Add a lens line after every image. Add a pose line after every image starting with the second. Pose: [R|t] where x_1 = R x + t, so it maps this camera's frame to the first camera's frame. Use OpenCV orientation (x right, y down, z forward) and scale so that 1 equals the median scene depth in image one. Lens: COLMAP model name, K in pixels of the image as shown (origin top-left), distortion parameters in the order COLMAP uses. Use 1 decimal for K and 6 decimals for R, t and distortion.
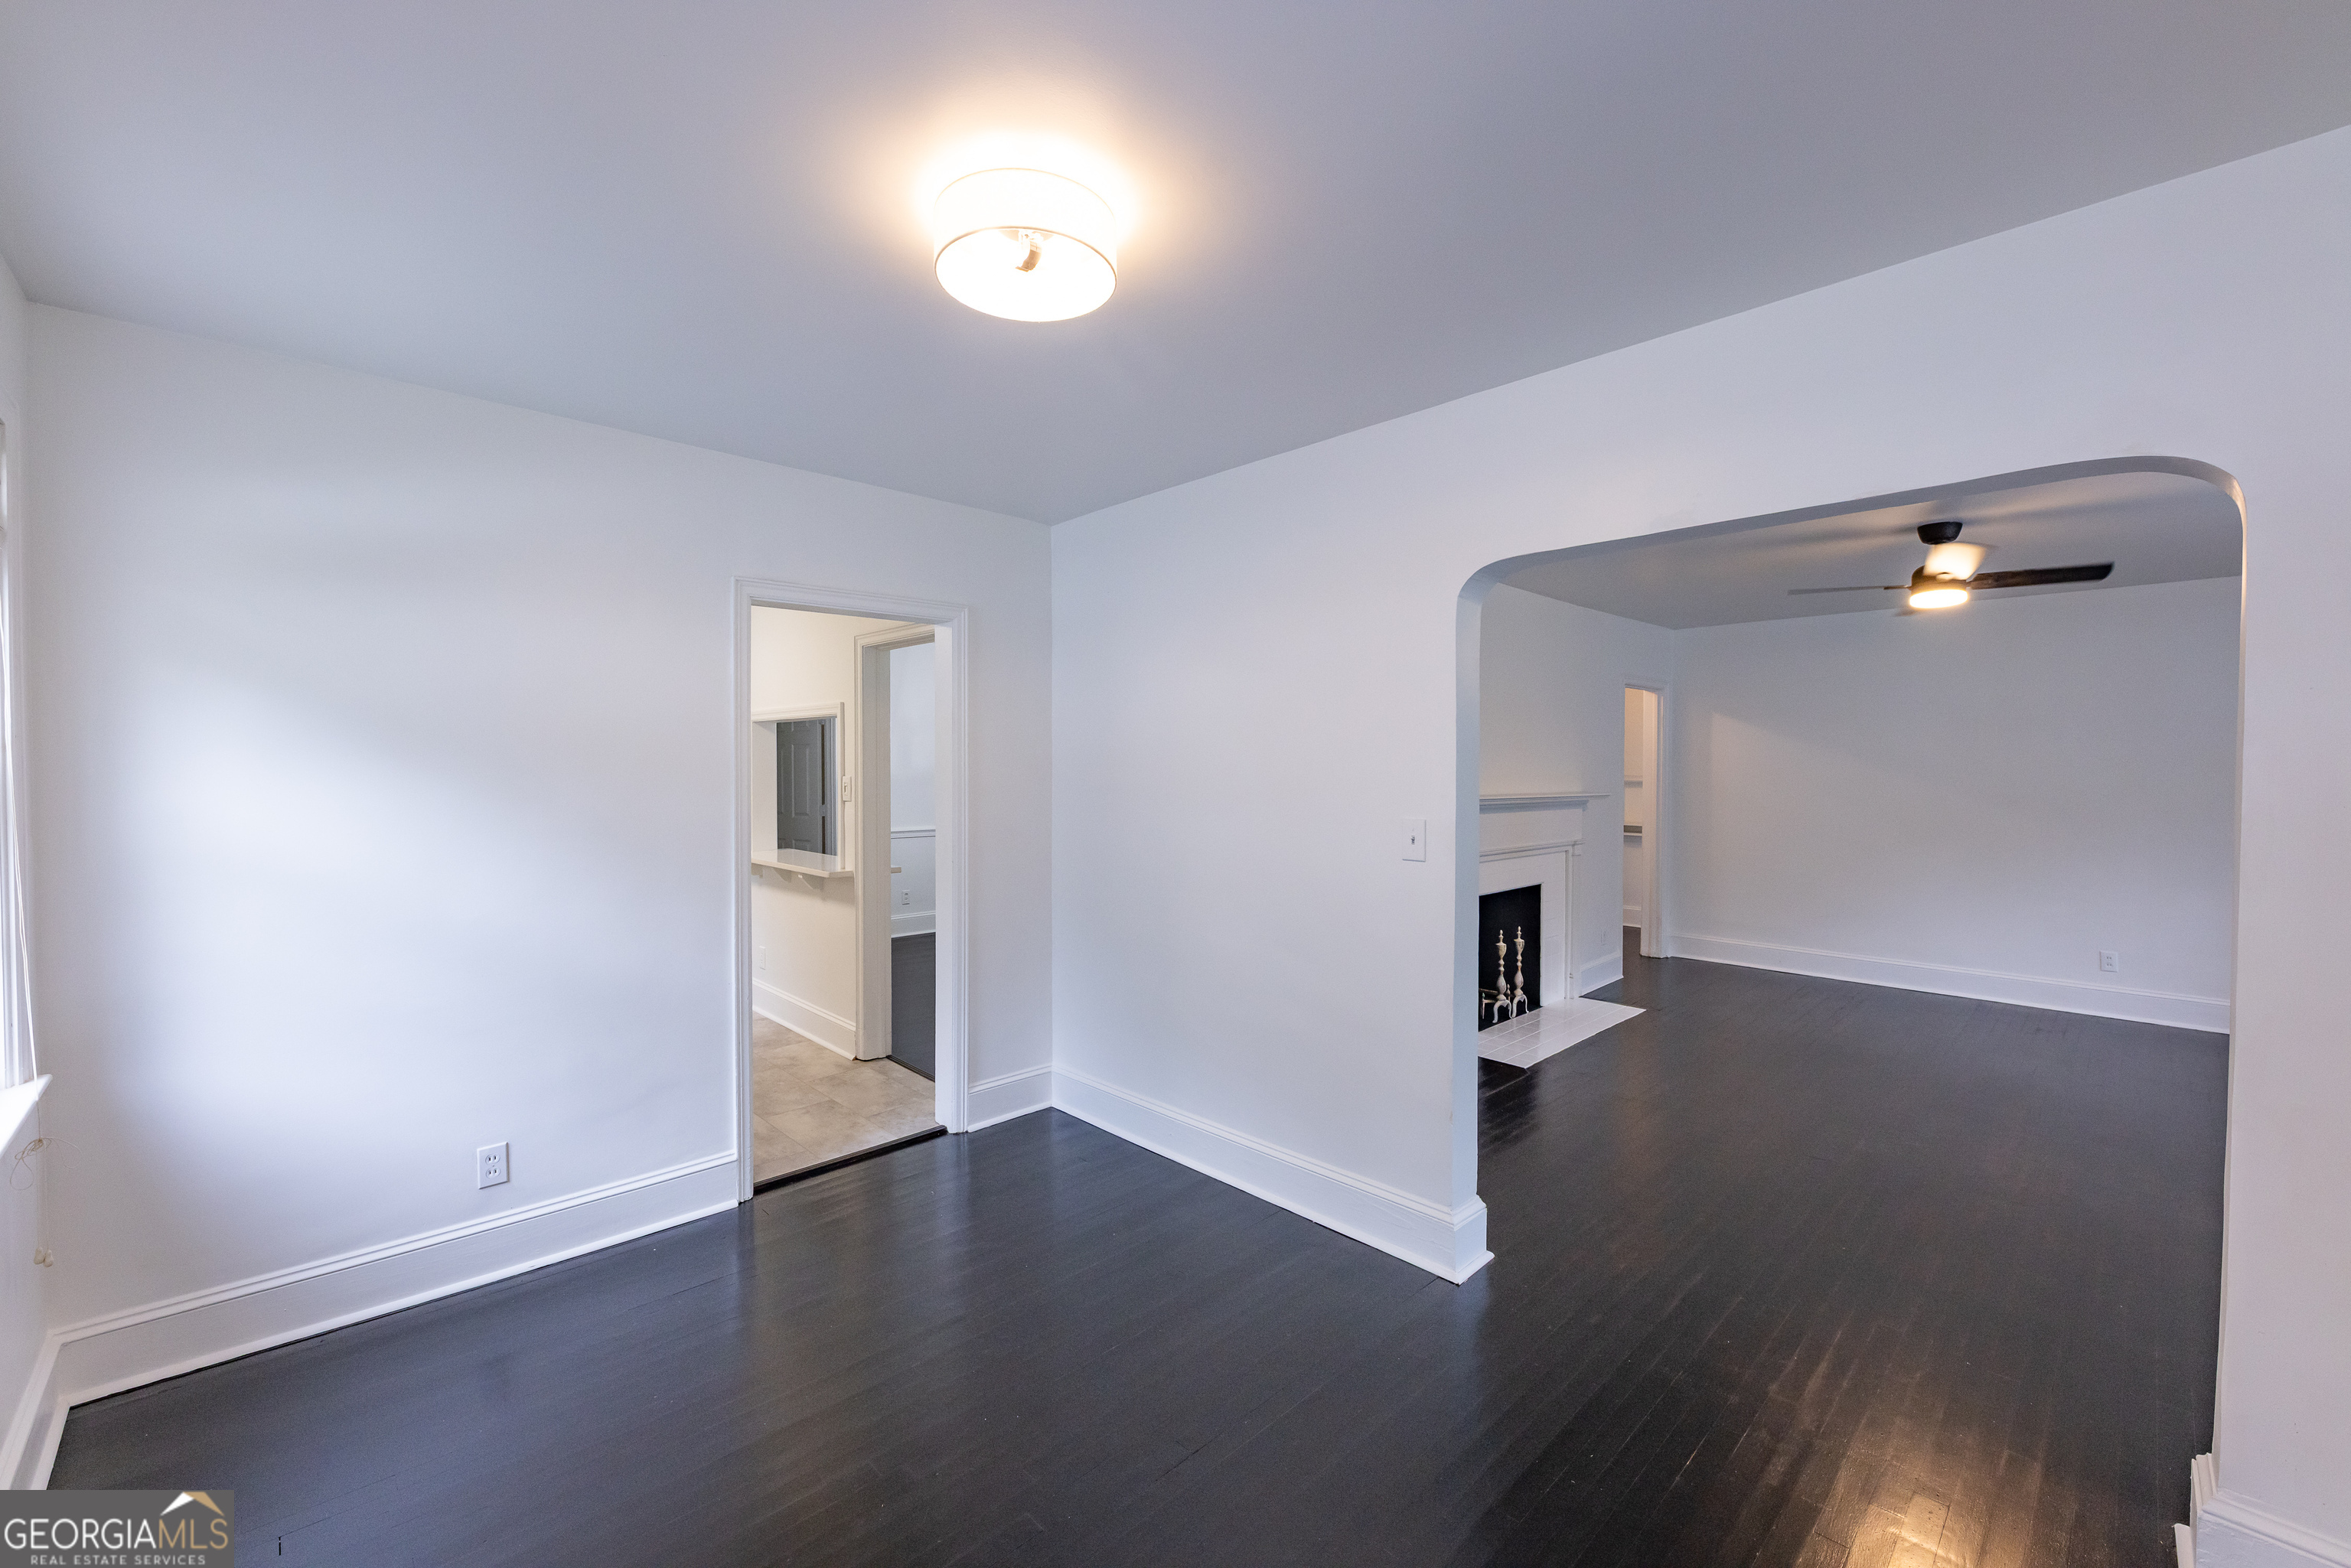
lens RADIAL K [[939.4, 0, 1175.5], [0, 939.4, 784.0], [0, 0, 1]] dist [-0.000615, -0.000126]
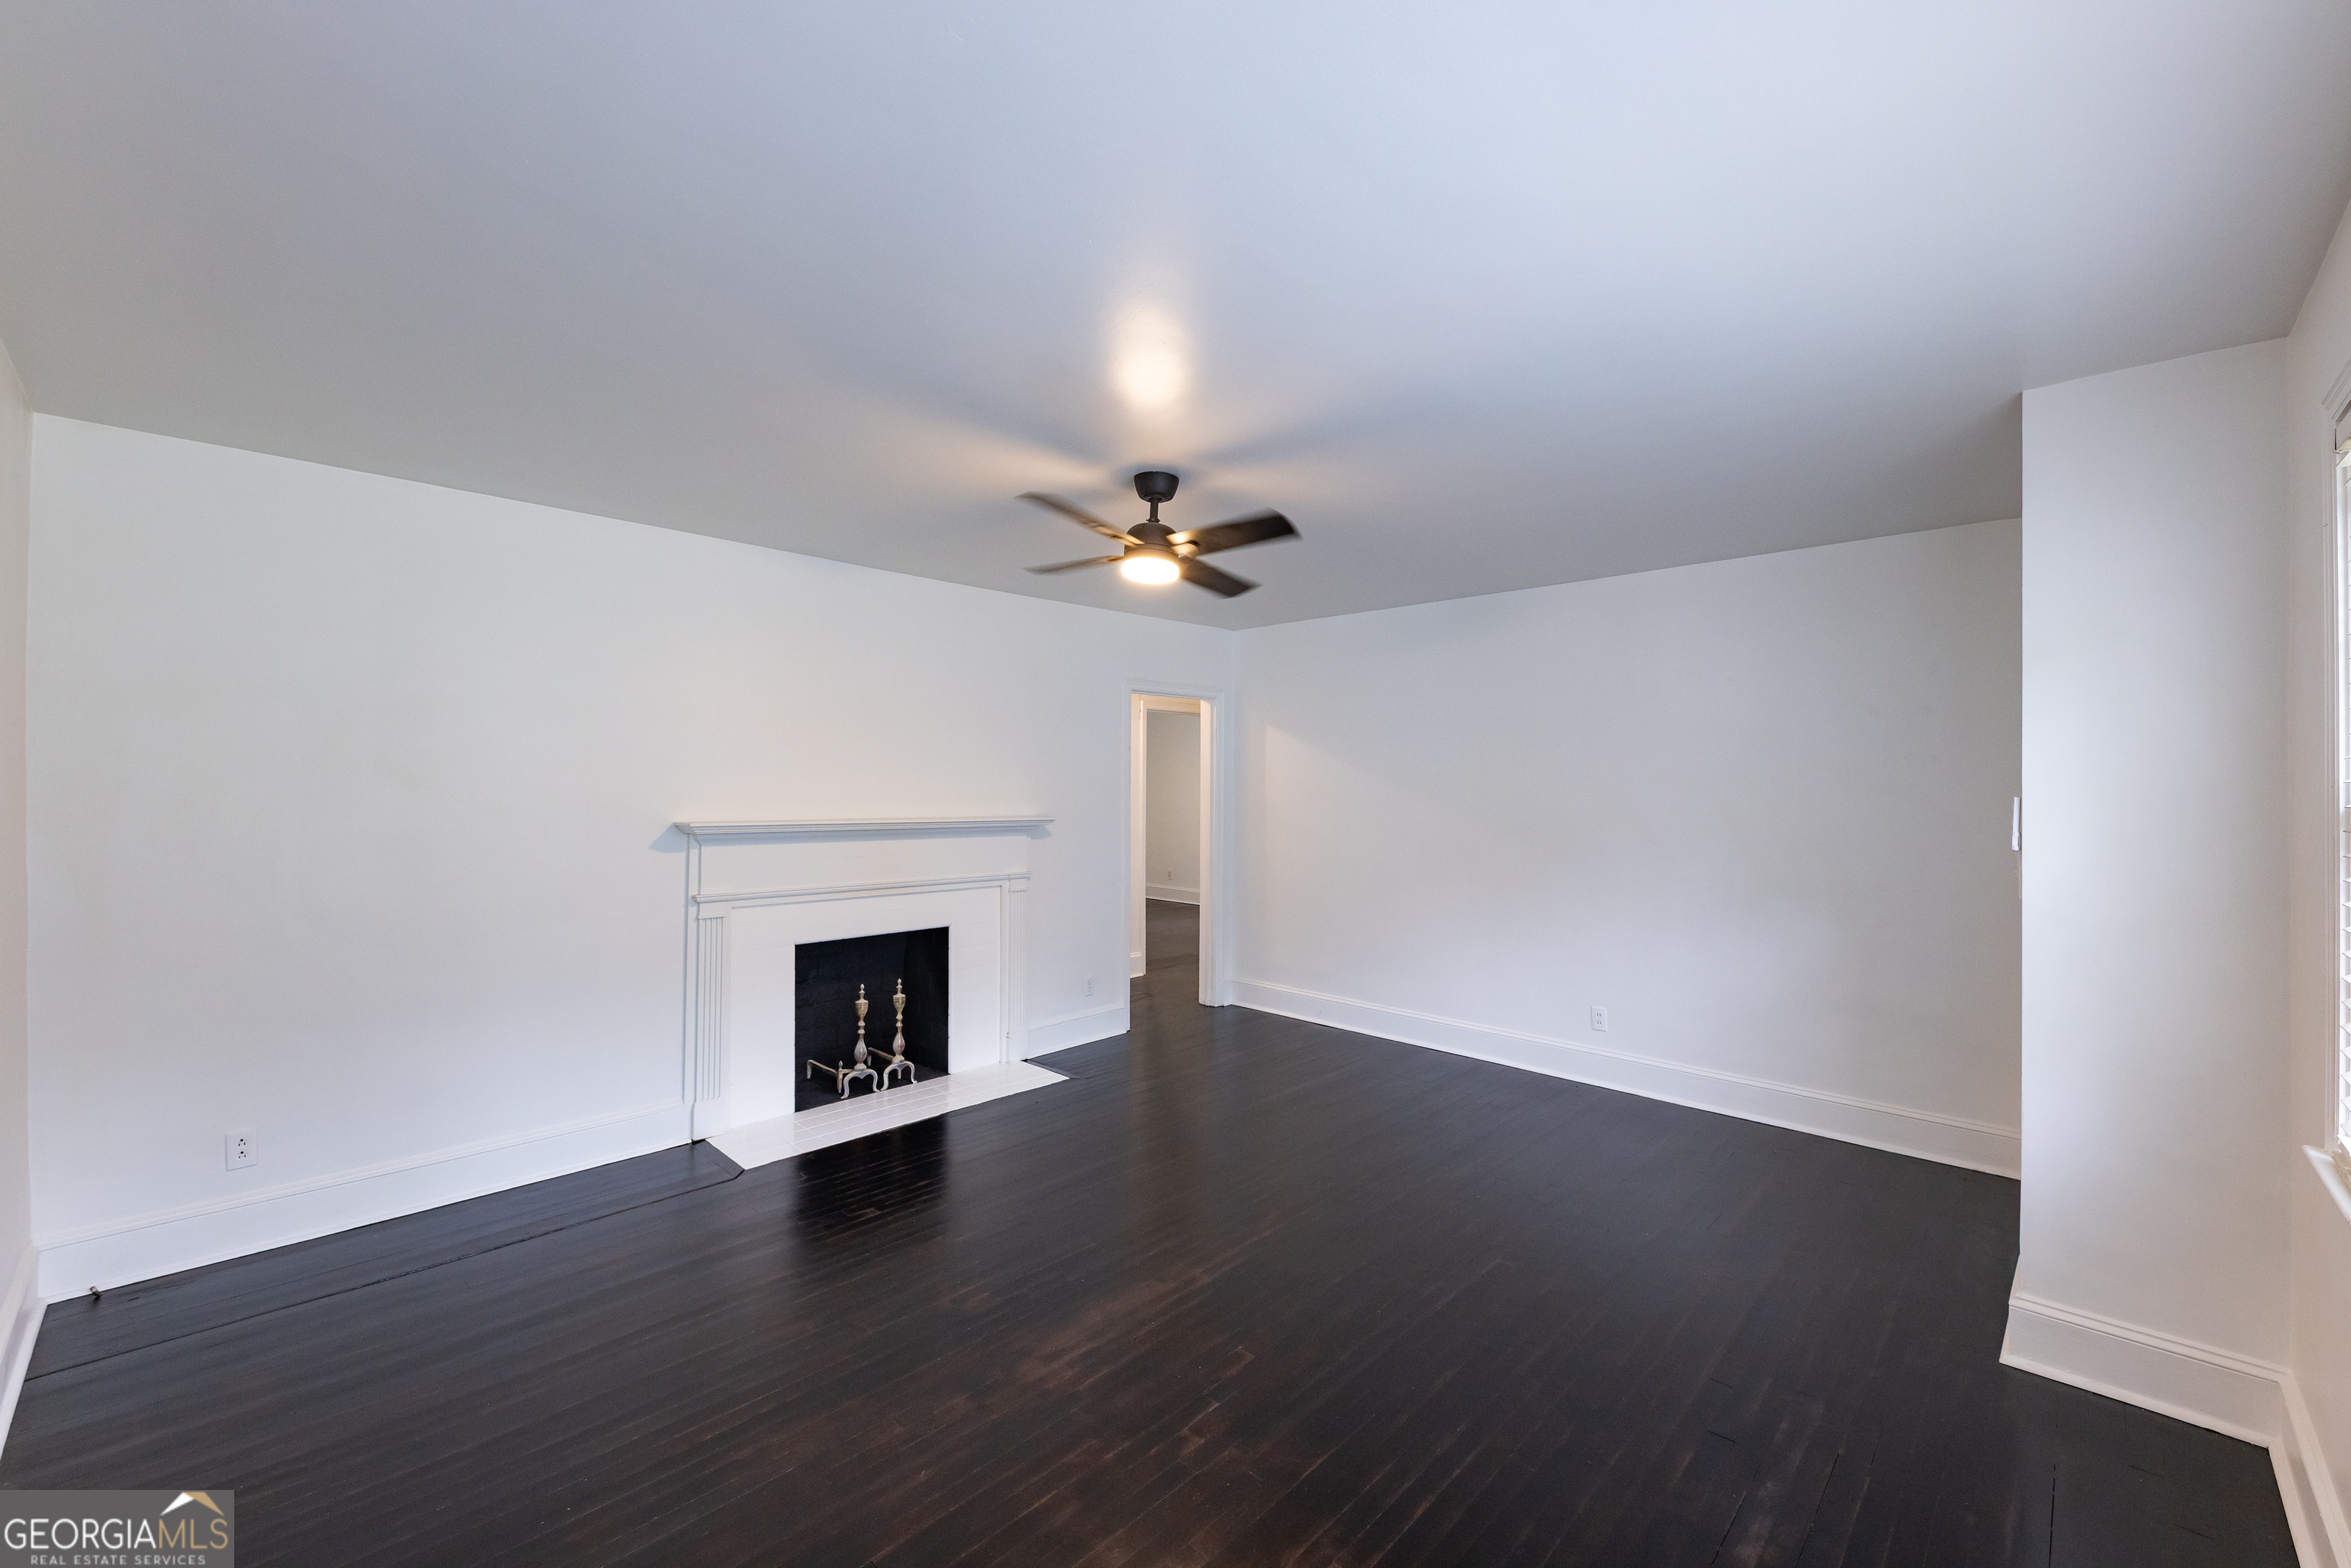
lens RADIAL K [[939.4, 0, 1175.5], [0, 939.4, 784.0], [0, 0, 1]] dist [-0.000615, -0.000126]
pose [[0.999780, 0.000773, 0.020955, 0.572458], [-0.000262, 0.999703, -0.024352, 0.000630], [-0.020968, 0.024342, 0.999484, 0.160599]]
